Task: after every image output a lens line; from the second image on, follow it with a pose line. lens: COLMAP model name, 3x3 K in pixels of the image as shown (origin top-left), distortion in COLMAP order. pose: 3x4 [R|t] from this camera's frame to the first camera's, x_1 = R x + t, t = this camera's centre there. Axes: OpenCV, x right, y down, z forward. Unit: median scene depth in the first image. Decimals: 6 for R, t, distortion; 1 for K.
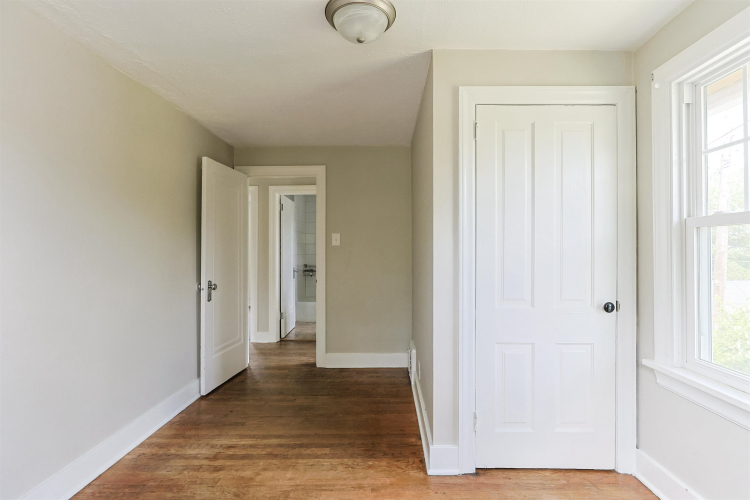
lens RADIAL K [[364.2, 0, 380.2], [0, 364.2, 248.9], [0, 0, 1]] dist [-0.028761, 0.016823]
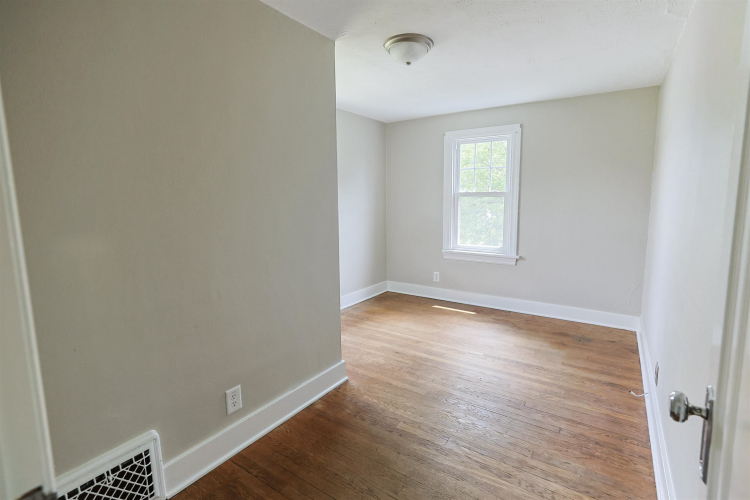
lens RADIAL K [[364.2, 0, 380.2], [0, 364.2, 248.9], [0, 0, 1]] dist [-0.028761, 0.016823]
pose [[-0.852369, -0.066515, 0.518694, -0.585726], [0.002547, 0.991338, 0.131309, -0.034506], [-0.522935, 0.113245, -0.844816, 1.844161]]
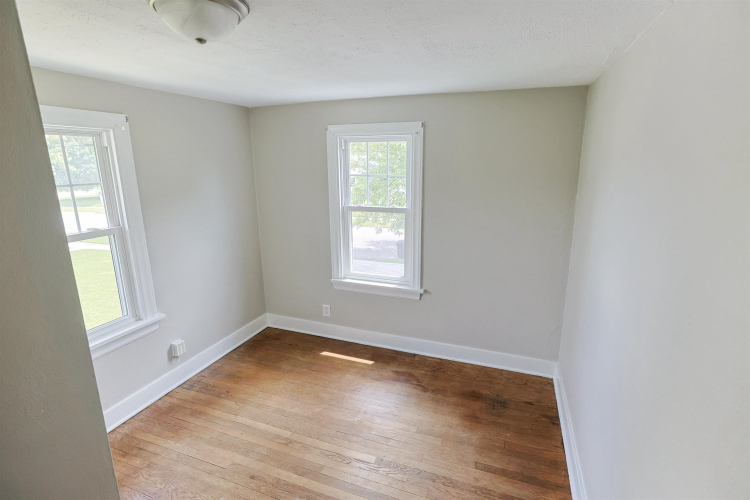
lens RADIAL K [[364.2, 0, 380.2], [0, 364.2, 248.9], [0, 0, 1]] dist [-0.028761, 0.016823]
pose [[-0.948297, -0.070943, 0.309355, -0.510864], [0.002747, 0.972828, 0.231514, -0.271059], [-0.317373, 0.220393, -0.922335, 1.291266]]
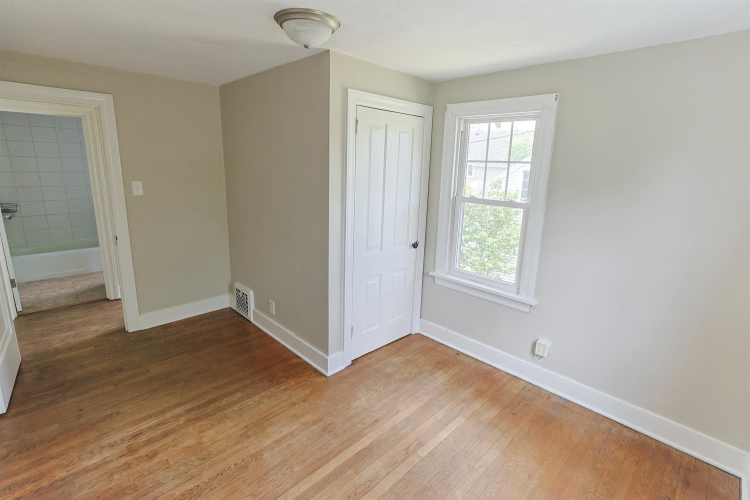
lens RADIAL K [[364.2, 0, 380.2], [0, 364.2, 248.9], [0, 0, 1]] dist [-0.028761, 0.016823]
pose [[0.691207, -0.144831, 0.707995, -0.605481], [-0.039024, 0.970801, 0.236690, -0.193340], [-0.721602, -0.191230, 0.665373, -0.007966]]
